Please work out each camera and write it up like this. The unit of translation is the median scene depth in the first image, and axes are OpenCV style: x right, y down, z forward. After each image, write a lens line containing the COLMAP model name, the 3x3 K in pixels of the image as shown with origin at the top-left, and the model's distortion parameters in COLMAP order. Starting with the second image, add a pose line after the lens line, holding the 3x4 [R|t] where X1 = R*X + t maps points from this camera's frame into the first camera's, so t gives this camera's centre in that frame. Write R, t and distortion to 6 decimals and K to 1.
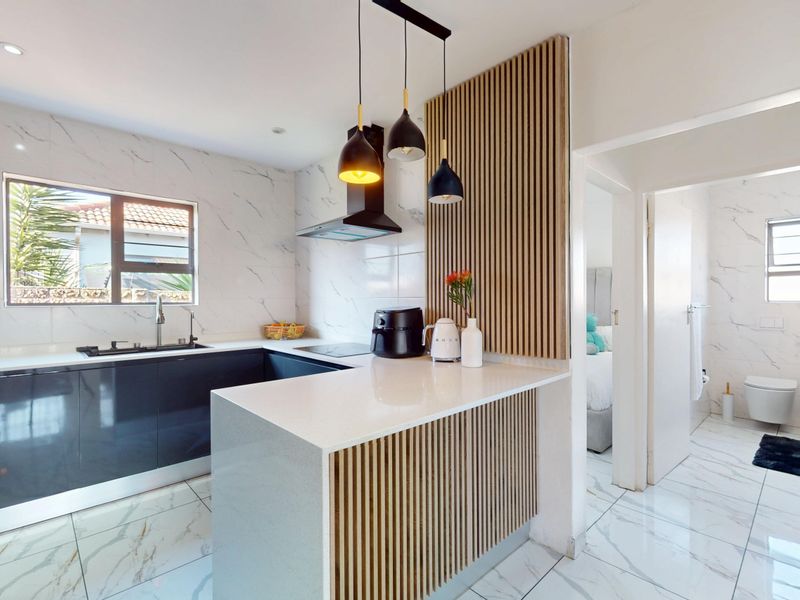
lens RADIAL K [[392.2, 0, 400.5], [0, 392.2, 299.6], [0, 0, 1]] dist [-0.000111, 0.000112]
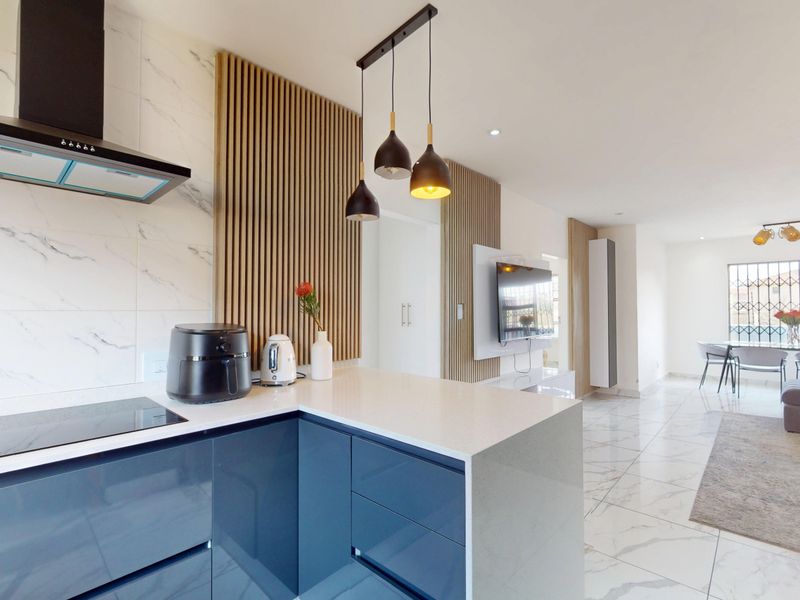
lens RADIAL K [[392.2, 0, 396.0], [0, 392.2, 301.3], [0, 0, 1]] dist [-0.000111, 0.000112]
pose [[-0.063214, 0.022435, 0.997748, -0.588373], [0.003990, 0.999745, -0.022227, -0.005954], [-0.997992, 0.002576, -0.063287, 0.610529]]
